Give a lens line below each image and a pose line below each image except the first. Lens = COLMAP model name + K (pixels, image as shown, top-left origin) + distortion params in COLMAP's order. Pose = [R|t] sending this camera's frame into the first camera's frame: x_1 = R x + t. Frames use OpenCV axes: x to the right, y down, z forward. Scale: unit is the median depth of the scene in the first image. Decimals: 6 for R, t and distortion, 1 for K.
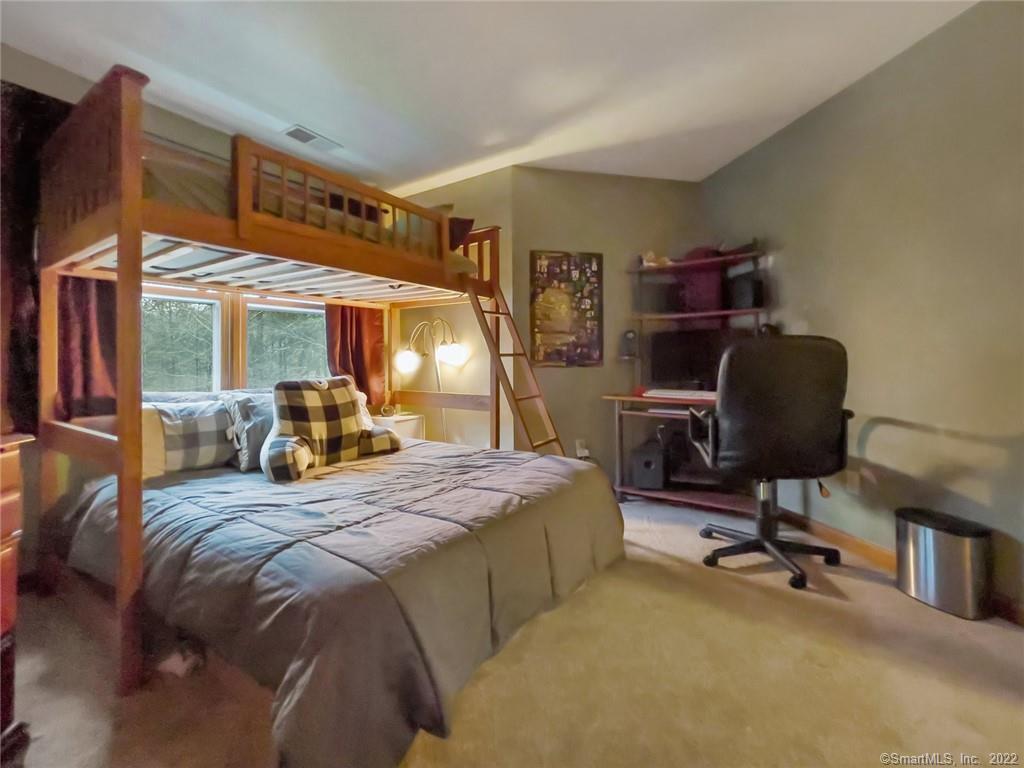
lens RADIAL K [[435.8, 0, 506.1], [0, 435.8, 366.0], [0, 0, 1]] dist [-0.001181, 0.000233]
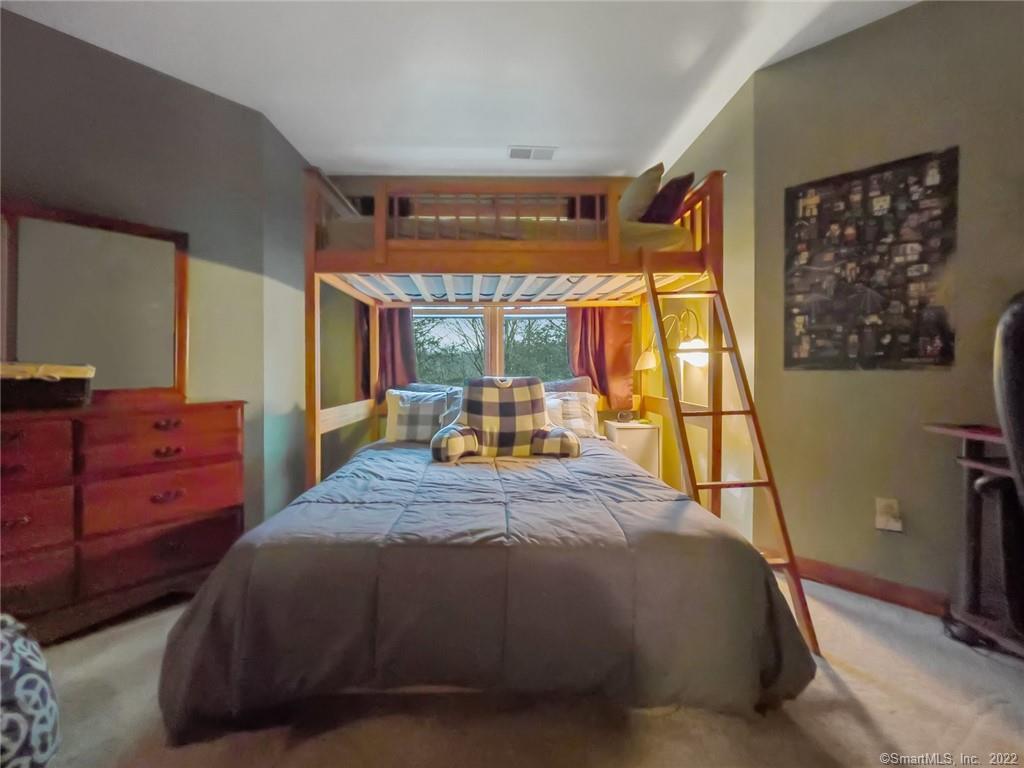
lens RADIAL K [[421.3, 0, 512.0], [0, 421.3, 384.0], [0, 0, 1]] dist [-0.001362, -0.000031]
pose [[0.592756, 0.032357, -0.804732, 0.342971], [-0.008316, 0.999385, 0.034059, 0.007636], [0.805339, -0.013496, 0.592661, 0.312470]]
